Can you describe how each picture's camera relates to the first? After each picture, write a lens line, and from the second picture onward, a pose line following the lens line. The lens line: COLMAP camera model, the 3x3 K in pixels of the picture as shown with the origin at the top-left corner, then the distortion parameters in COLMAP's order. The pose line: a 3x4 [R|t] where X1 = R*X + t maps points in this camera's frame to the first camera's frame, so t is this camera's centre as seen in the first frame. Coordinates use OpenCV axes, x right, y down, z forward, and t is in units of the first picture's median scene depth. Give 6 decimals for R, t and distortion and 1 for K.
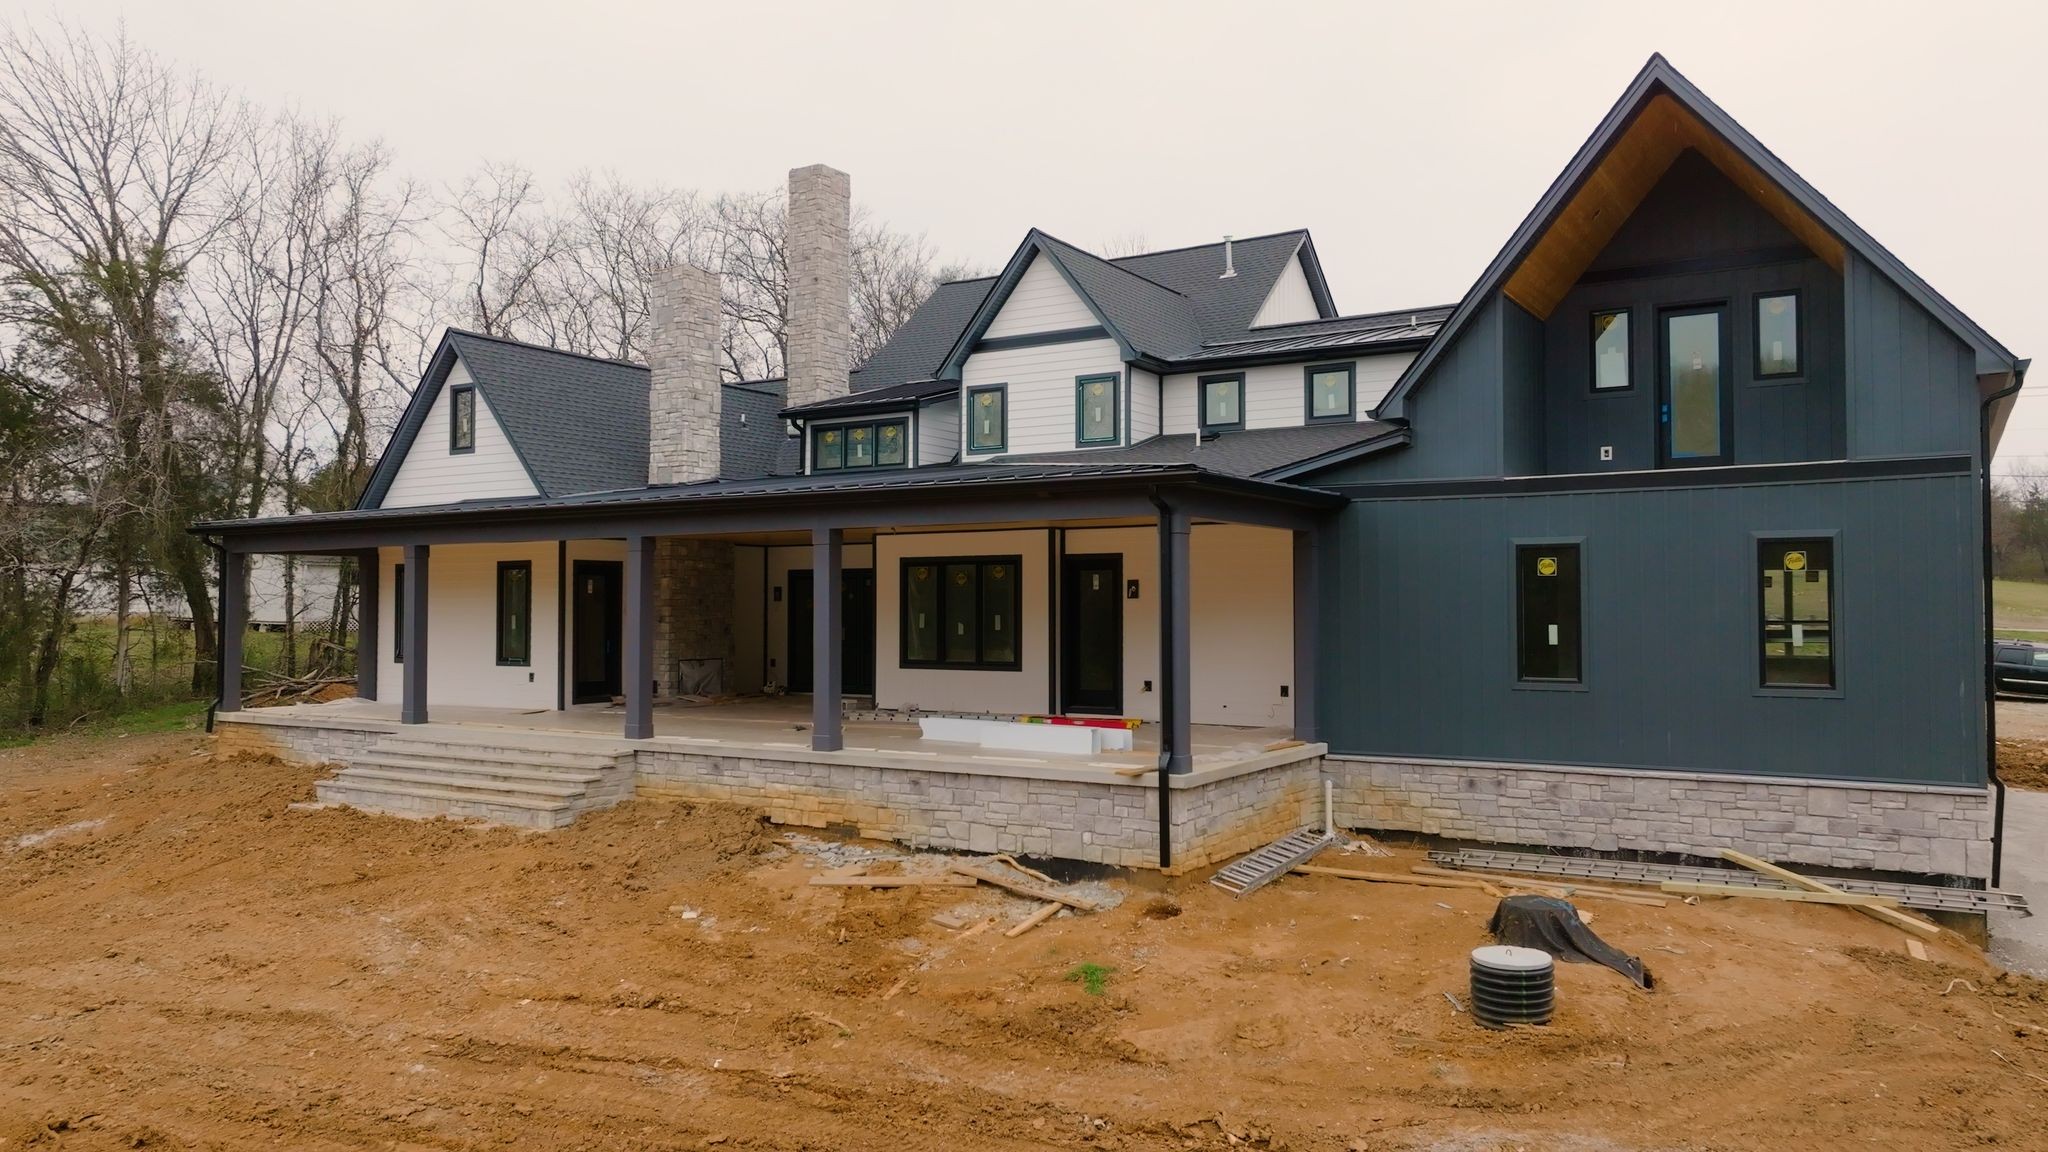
lens RADIAL K [[1450.4, 0, 1028.6], [0, 1450.4, 569.9], [0, 0, 1]] dist [0.001746, 0.003140]
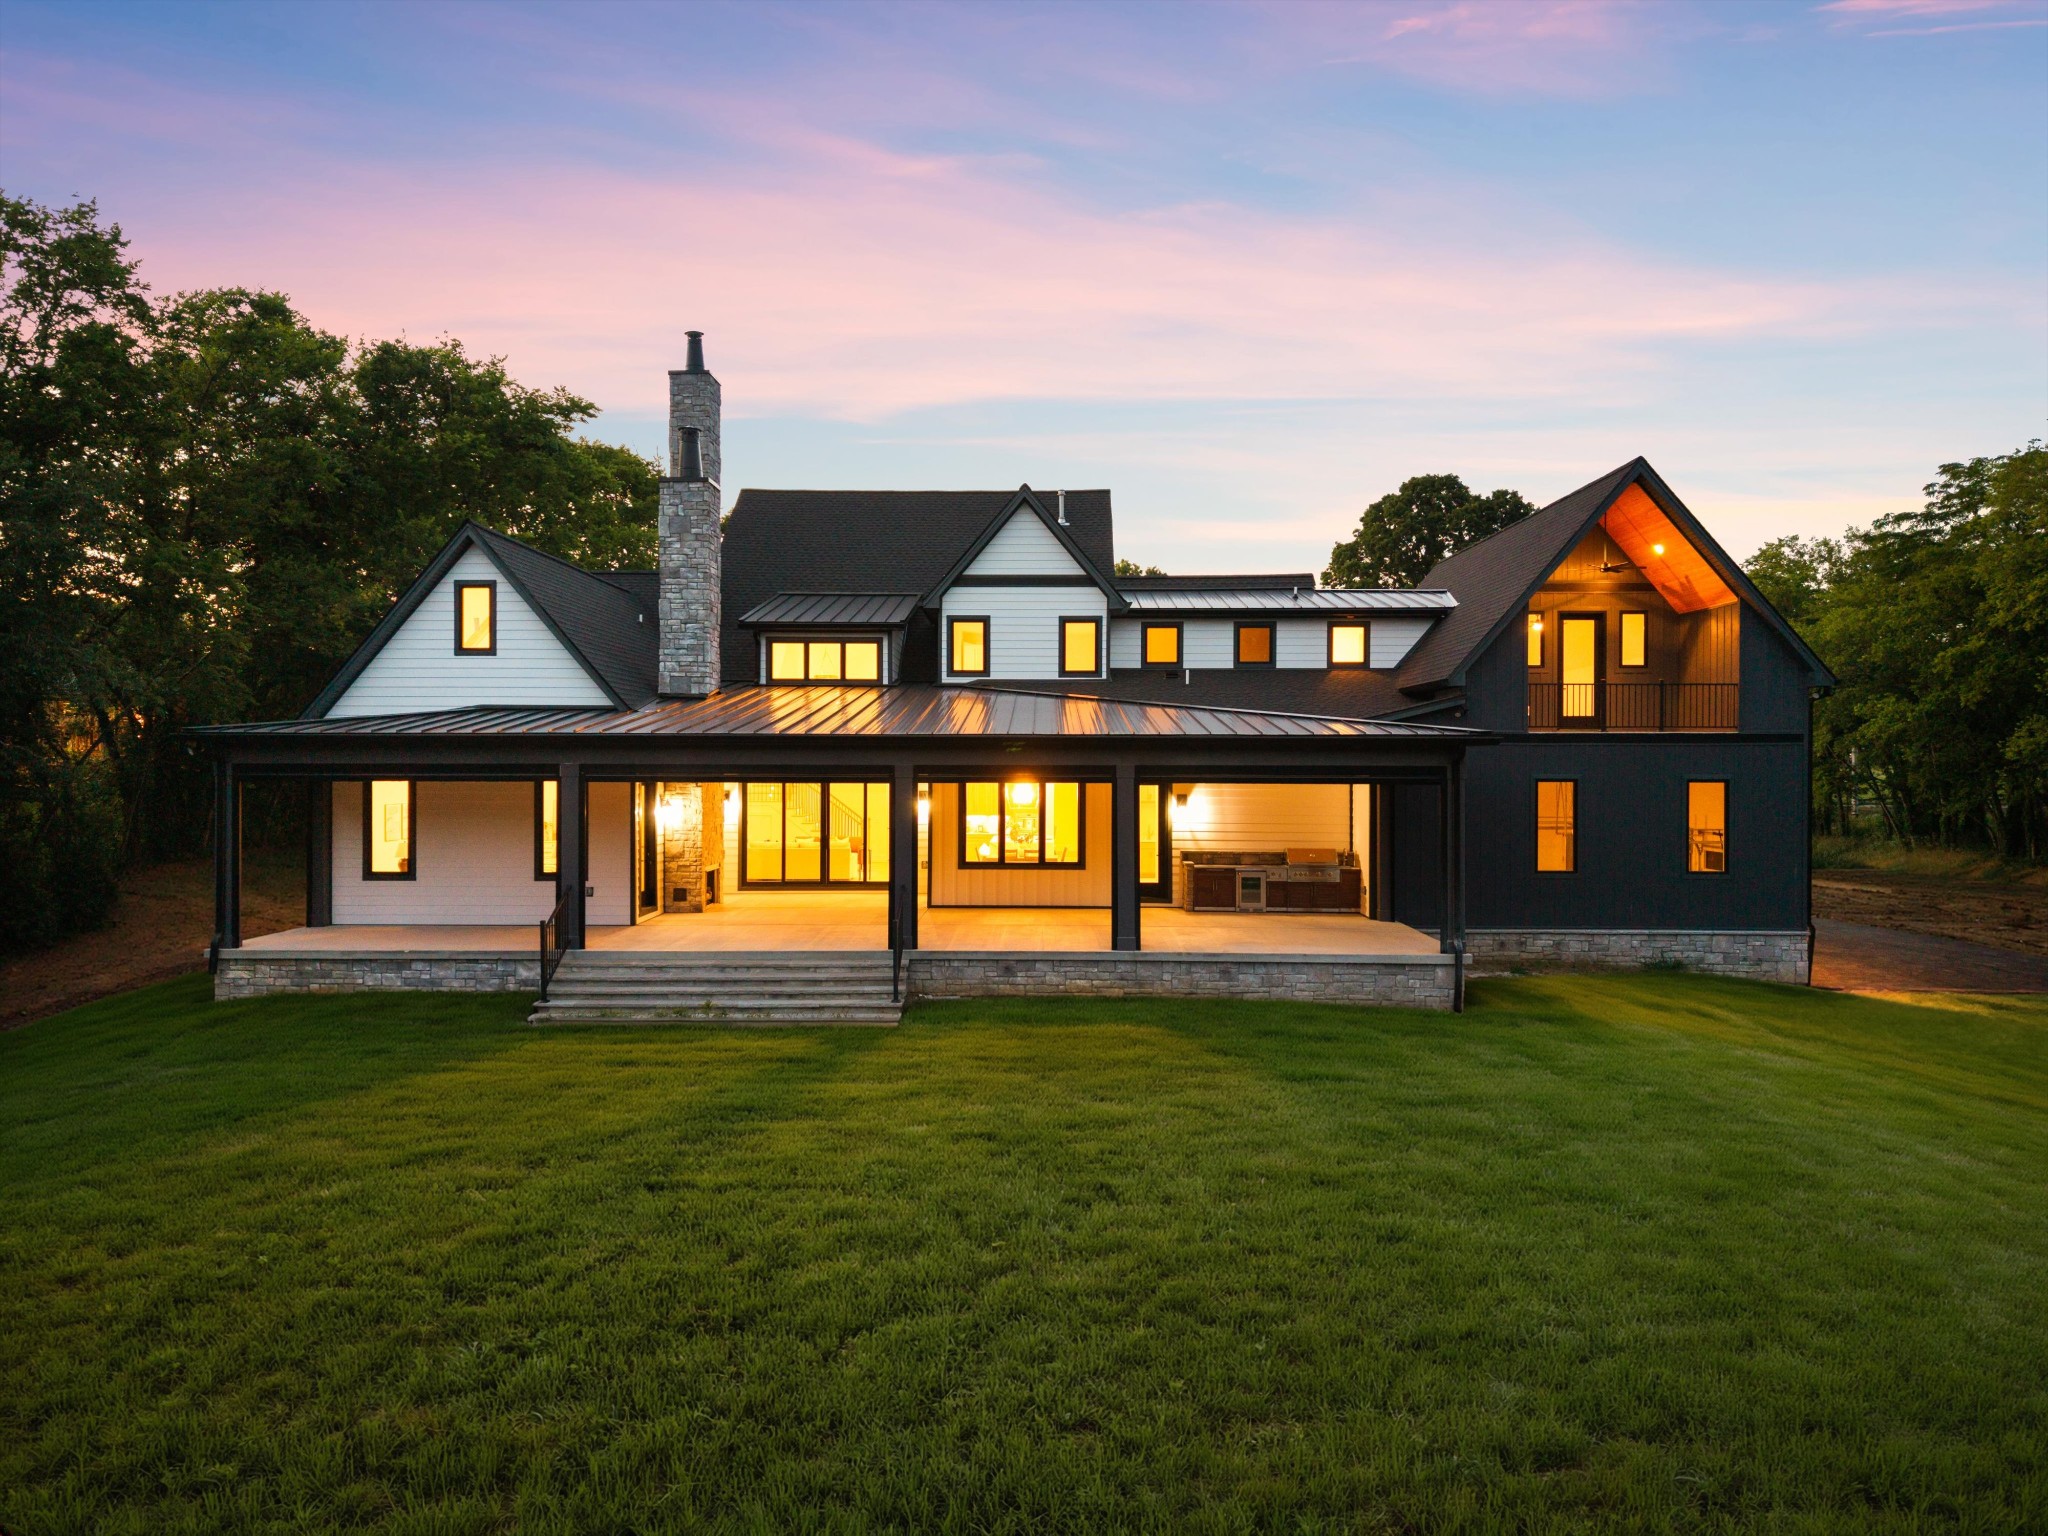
lens RADIAL K [[1387.1, 0, 1028.6], [0, 1387.1, 774.2], [0, 0, 1]] dist [0.040982, -0.002136]
pose [[0.854059, 0.001064, 0.520176, -0.604099], [-0.017785, 0.999473, 0.027157, -0.037344], [-0.519873, -0.032445, 0.853627, 0.052276]]
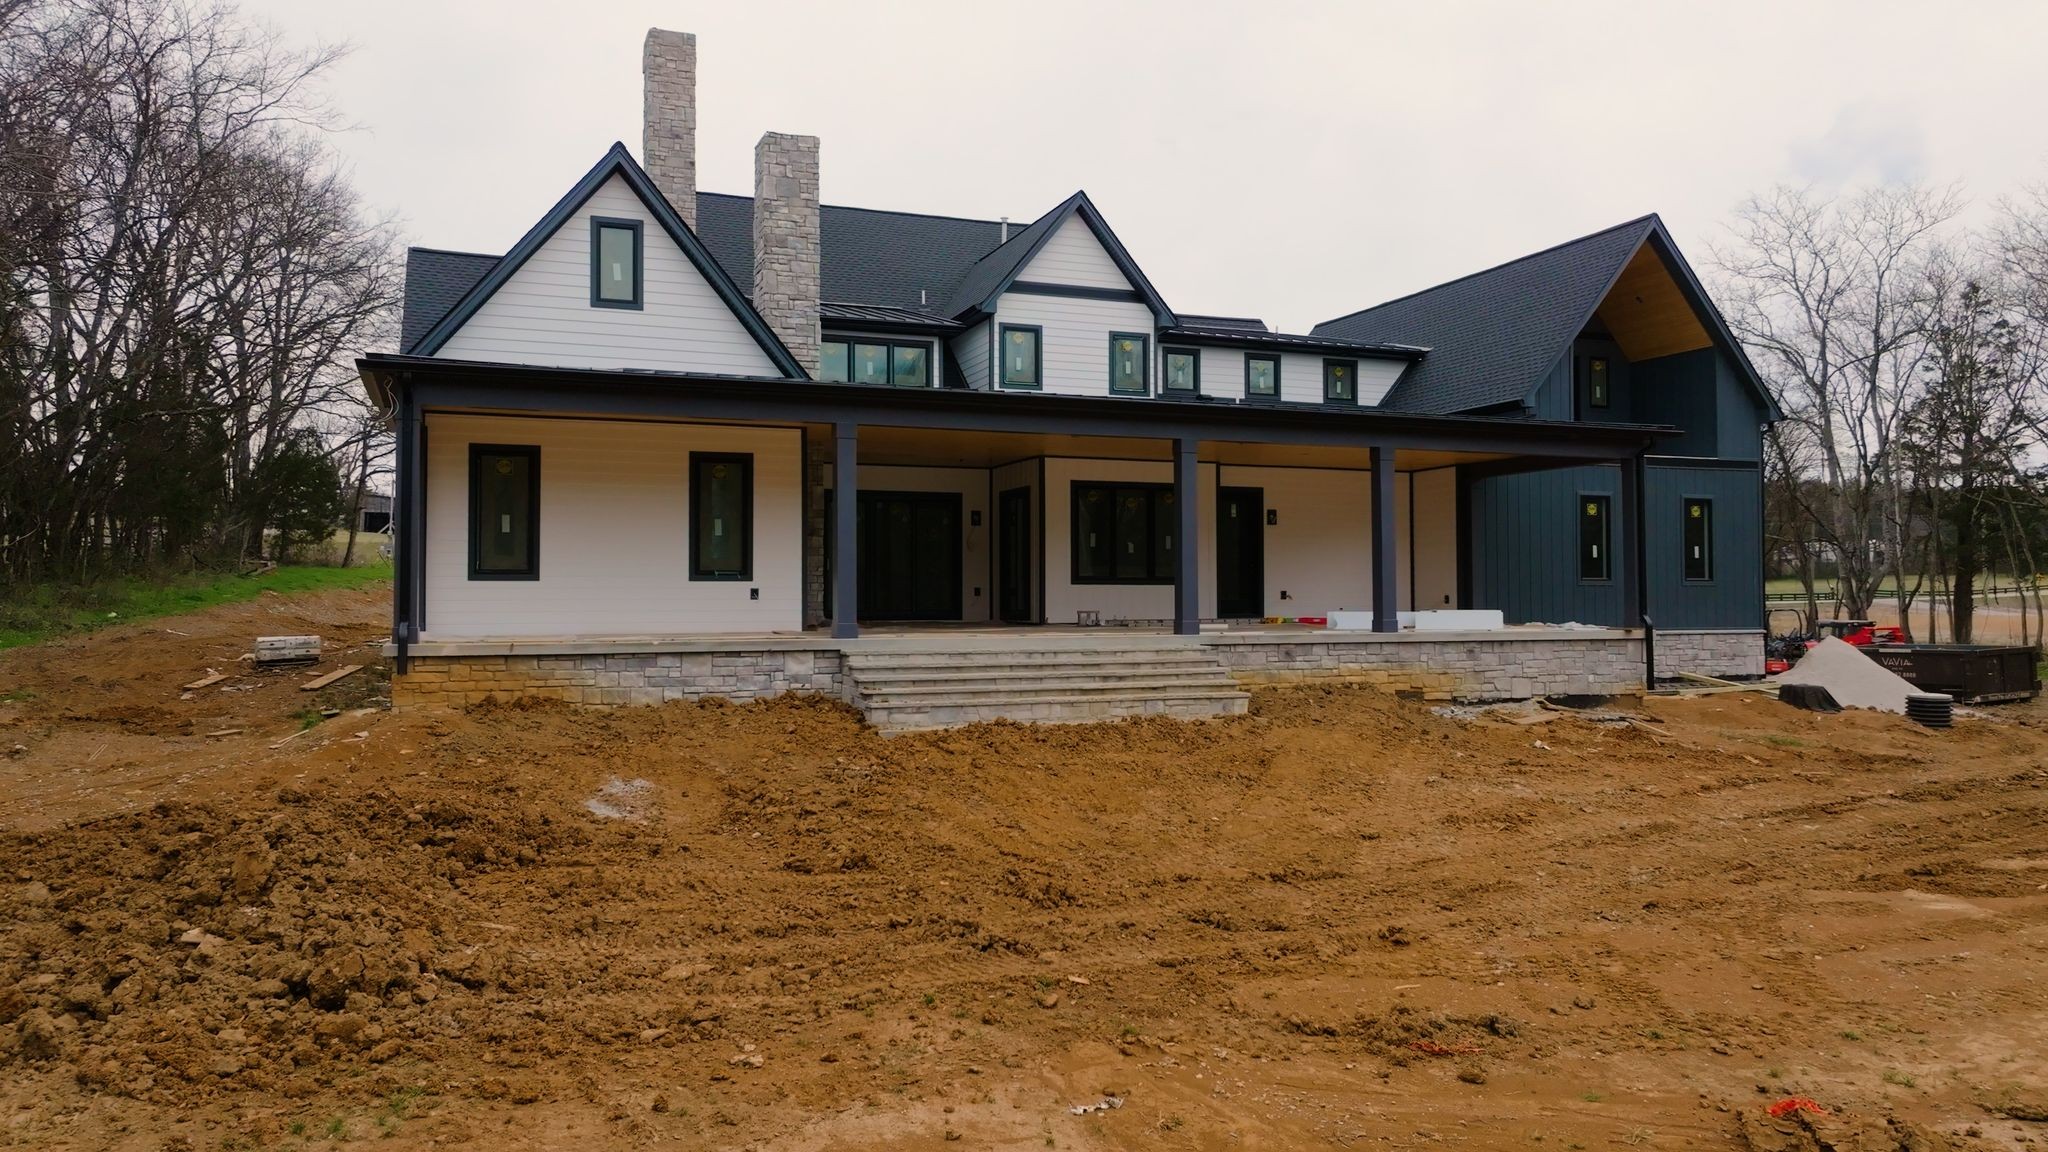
lens RADIAL K [[1450.4, 0, 1036.6], [0, 1450.4, 577.5], [0, 0, 1]] dist [0.001746, 0.003140]
pose [[0.591120, 0.014678, 0.806450, -0.958402], [-0.020115, 0.999792, -0.003452, 0.067060], [-0.806333, -0.014181, 0.591292, 0.395358]]
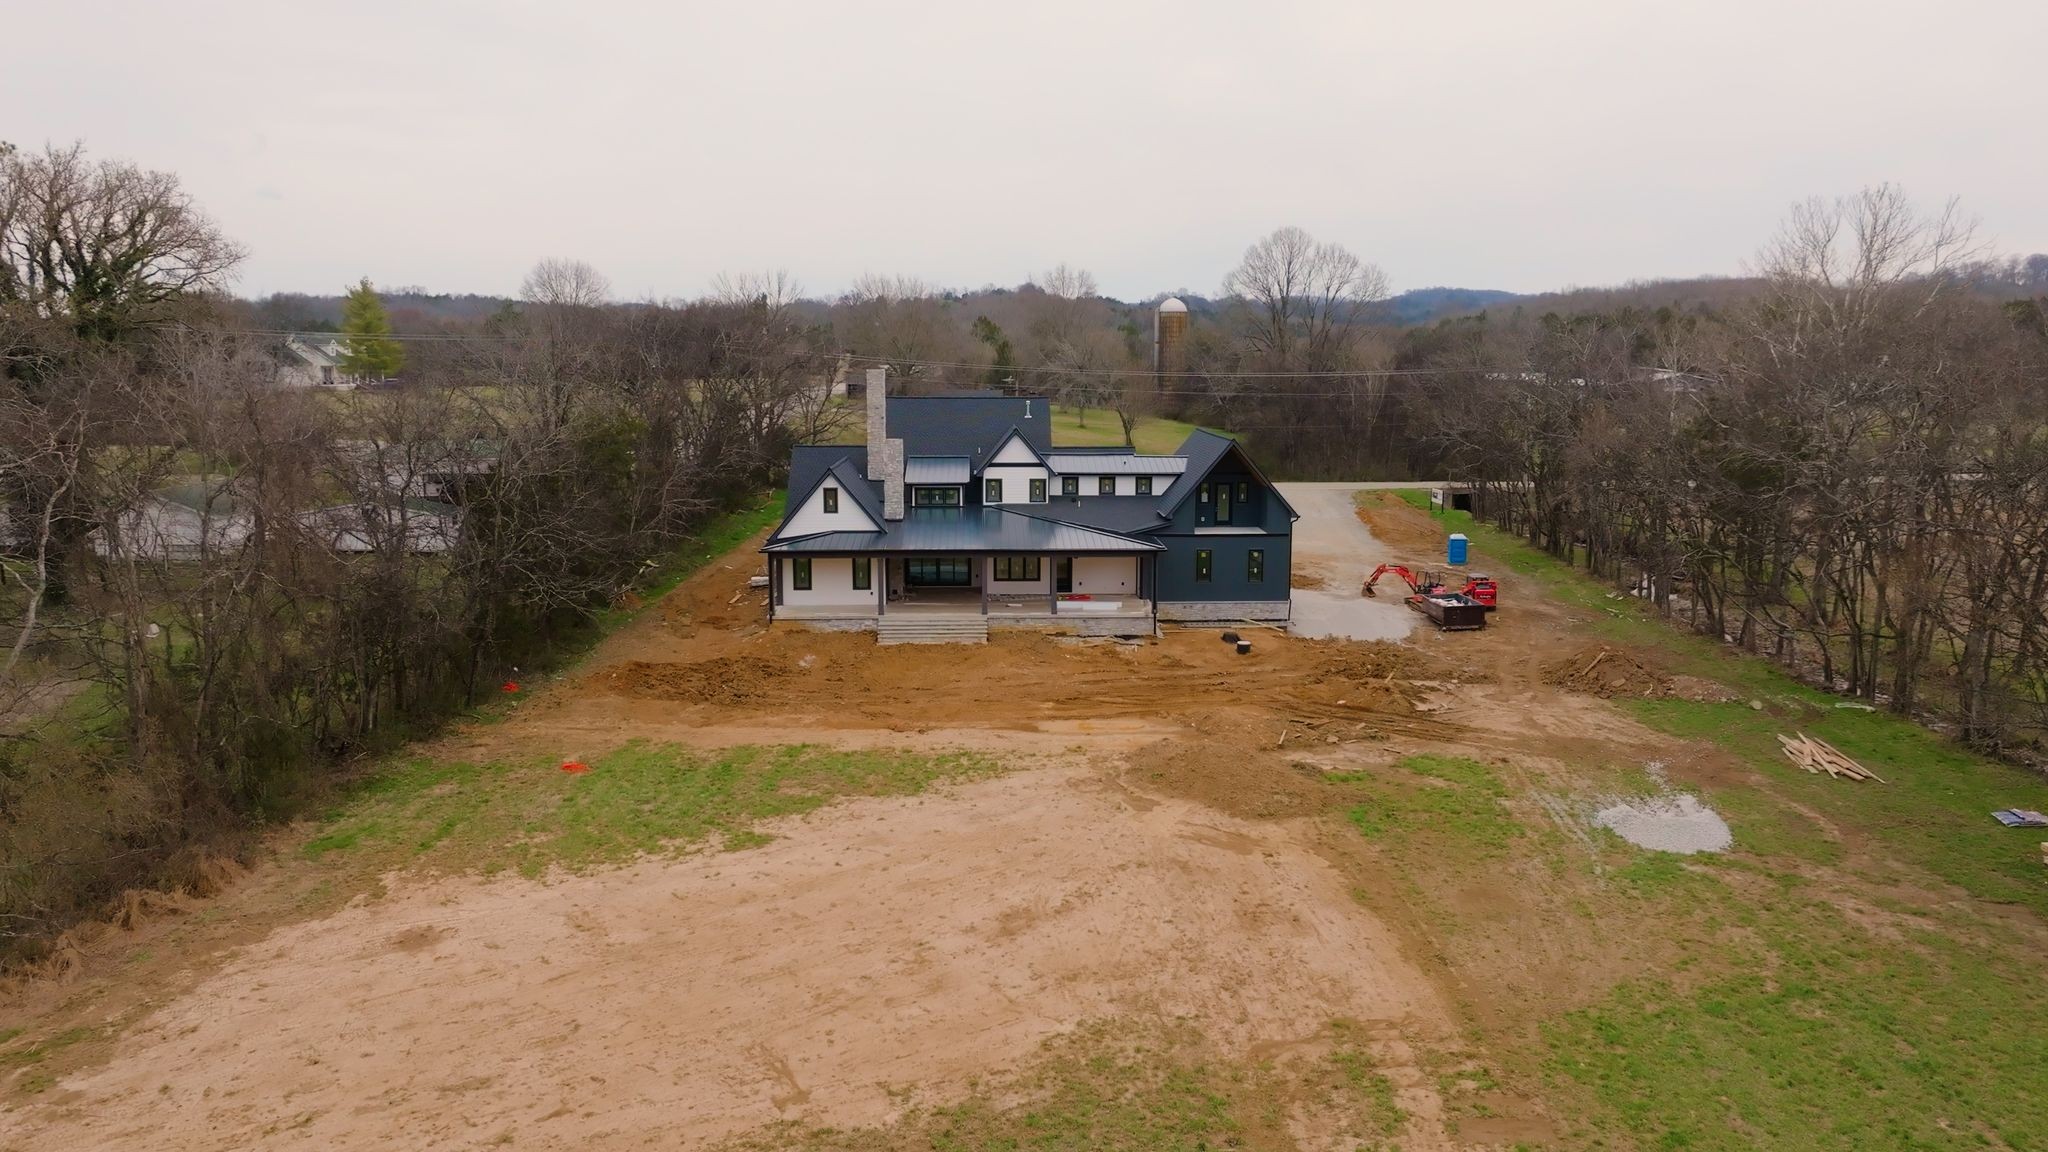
lens RADIAL K [[1450.4, 0, 1021.8], [0, 1450.4, 580.7], [0, 0, 1]] dist [0.001746, 0.003140]
pose [[0.830710, -0.083157, 0.550460, -1.737650], [-0.016975, 0.984537, 0.174350, -0.472225], [-0.556447, -0.154178, 0.816453, -1.551438]]
